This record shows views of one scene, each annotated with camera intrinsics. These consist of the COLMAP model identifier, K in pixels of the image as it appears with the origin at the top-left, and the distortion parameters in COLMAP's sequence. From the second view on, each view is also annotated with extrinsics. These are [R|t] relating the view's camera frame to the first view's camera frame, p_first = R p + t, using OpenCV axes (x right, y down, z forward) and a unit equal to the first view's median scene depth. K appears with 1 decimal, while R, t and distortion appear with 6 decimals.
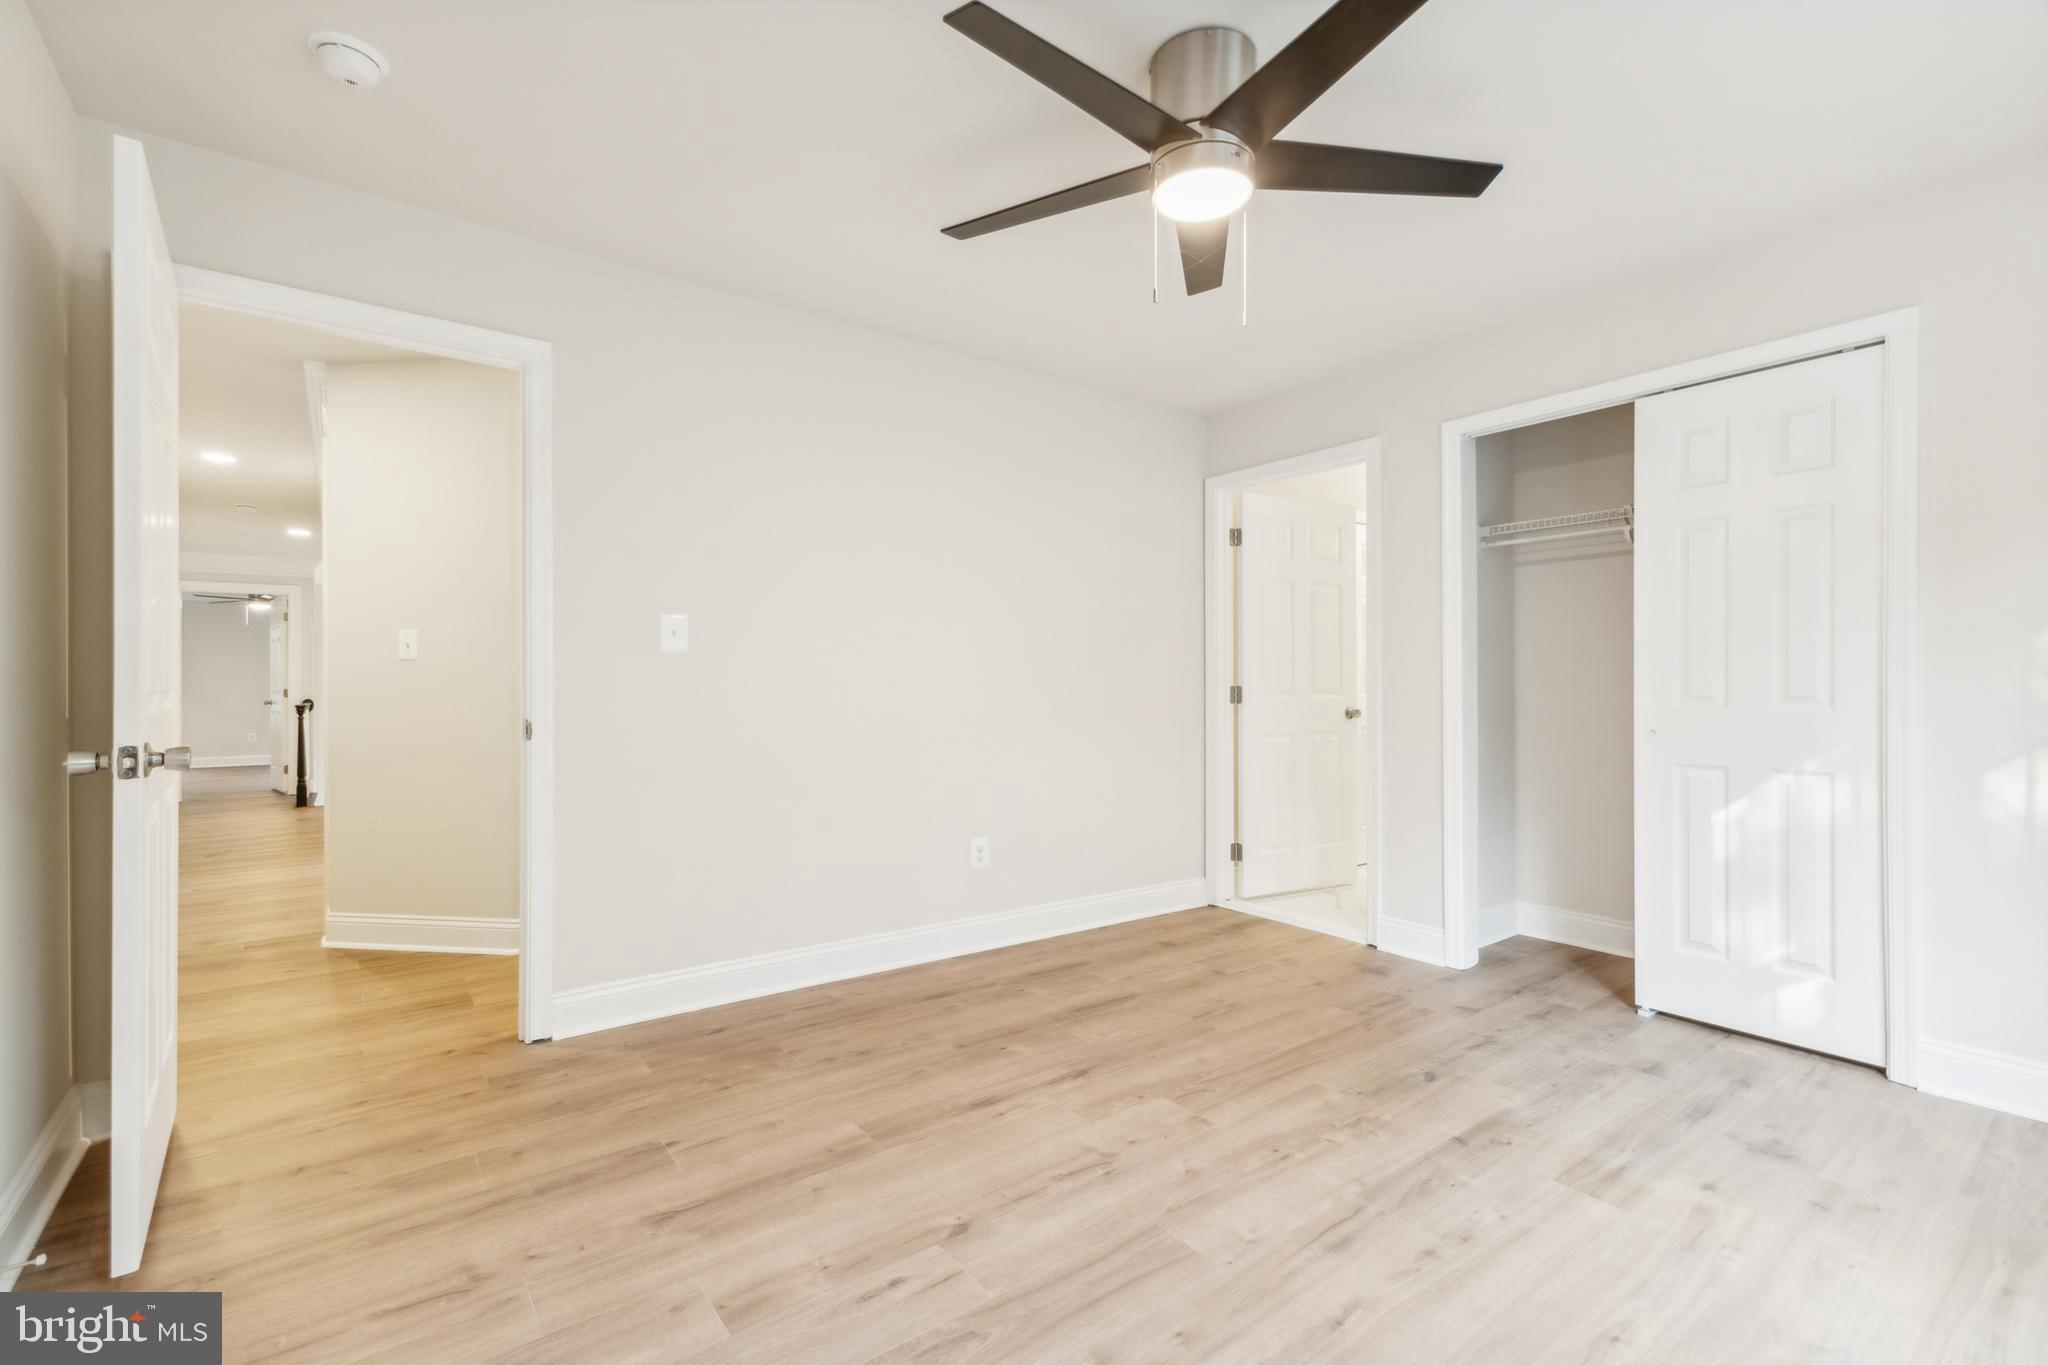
lens RADIAL K [[926.7, 0, 1023.8], [0, 926.7, 678.8], [0, 0, 1]] dist [0.009233, -0.002556]
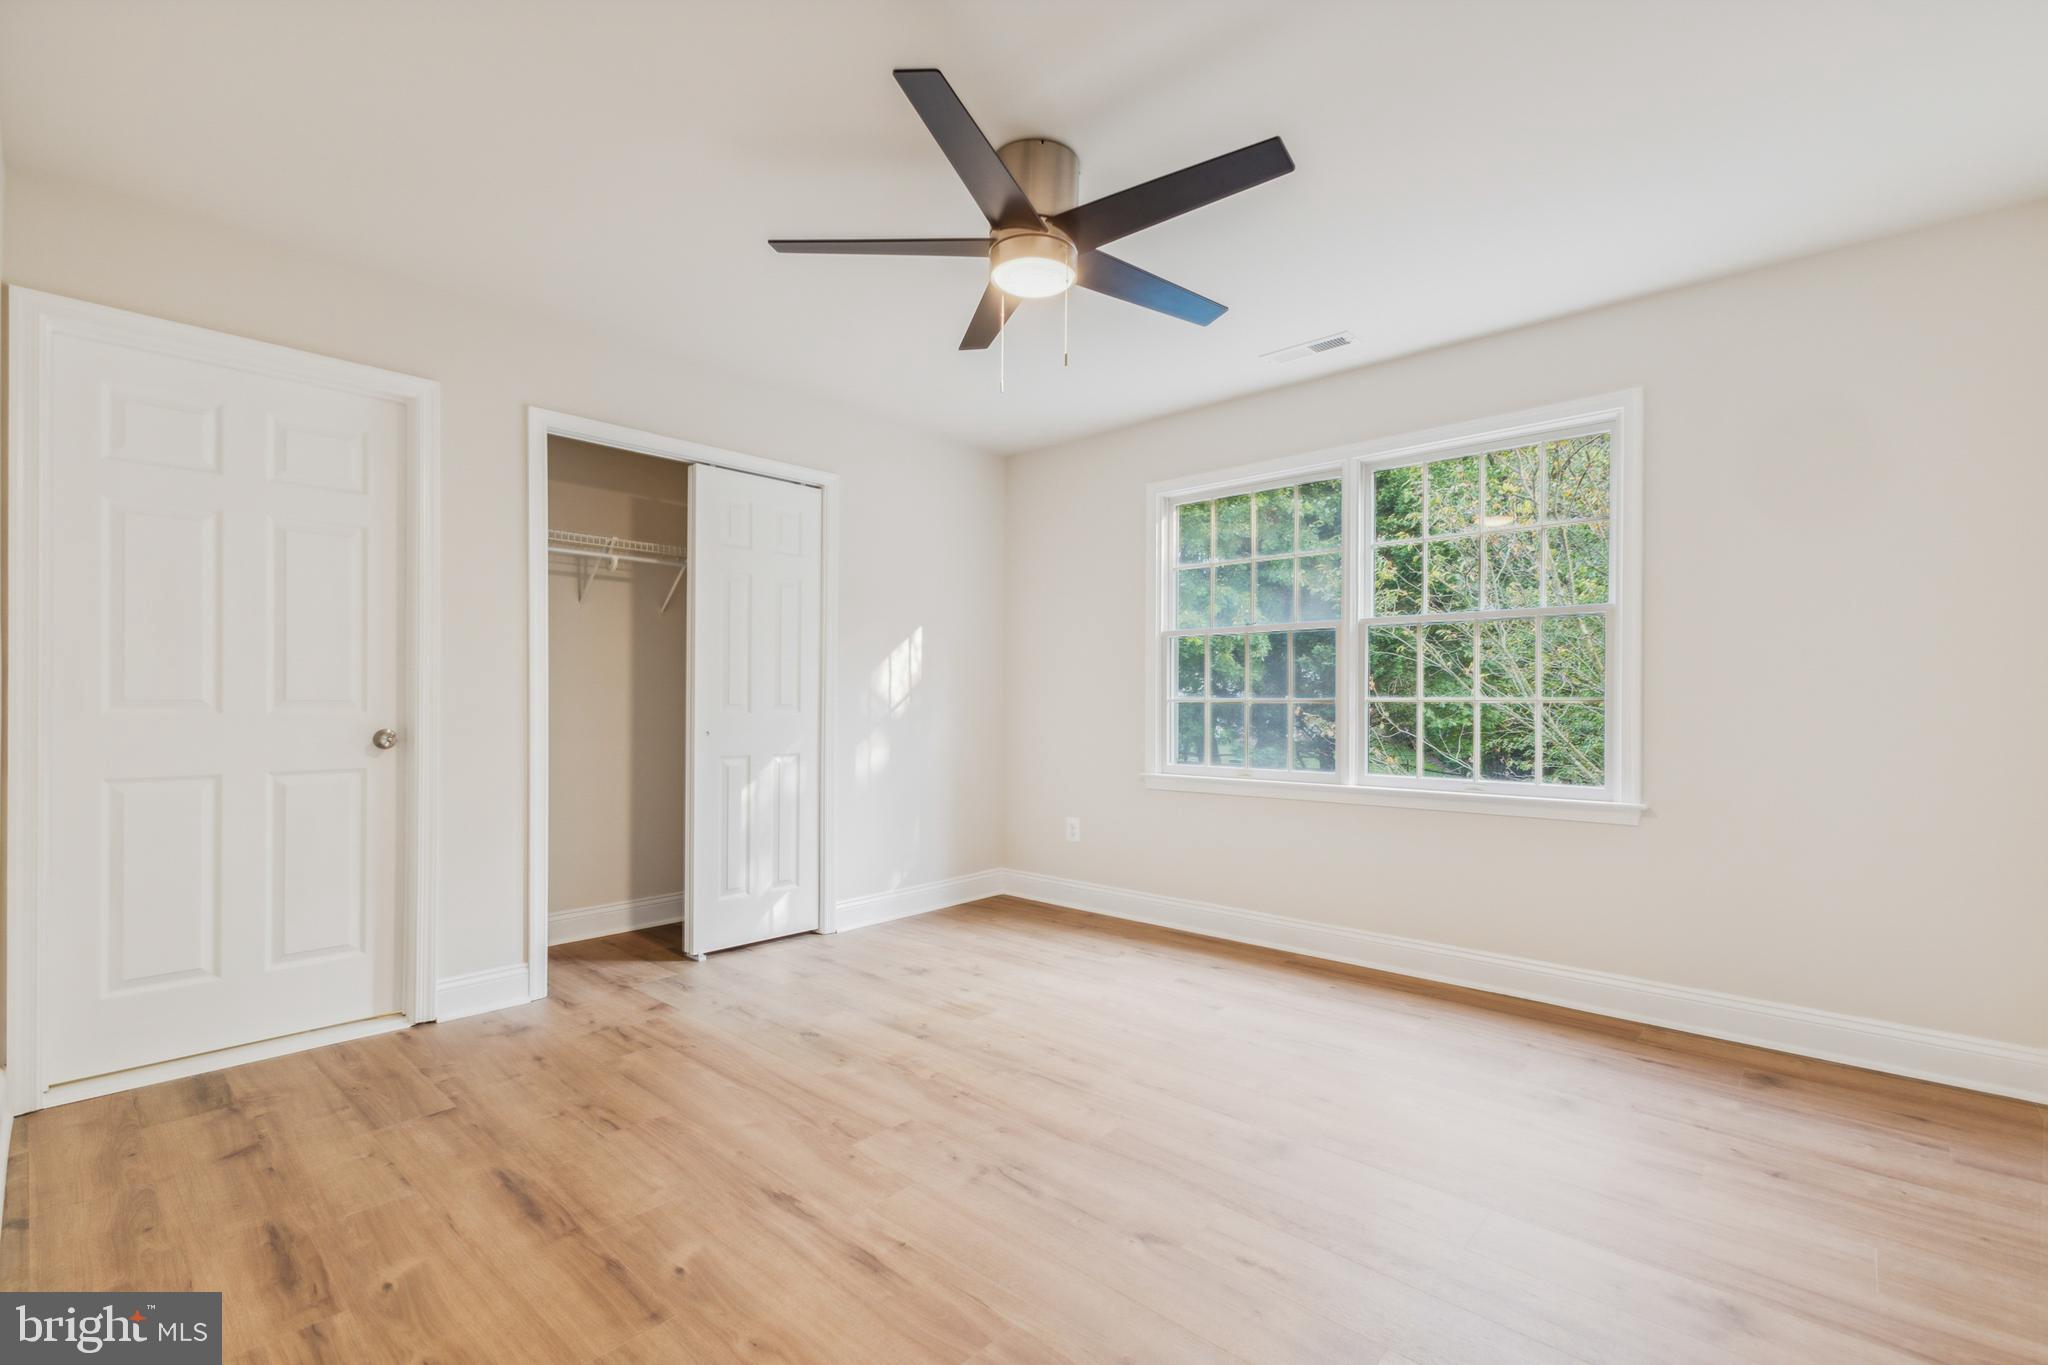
lens RADIAL K [[926.7, 0, 1022.5], [0, 926.7, 701.5], [0, 0, 1]] dist [0.009233, -0.002556]
pose [[-0.214643, -0.001558, 0.976691, -0.692210], [-0.013828, 0.999903, -0.001444, 0.010534], [-0.976595, -0.013815, -0.214644, 0.920264]]
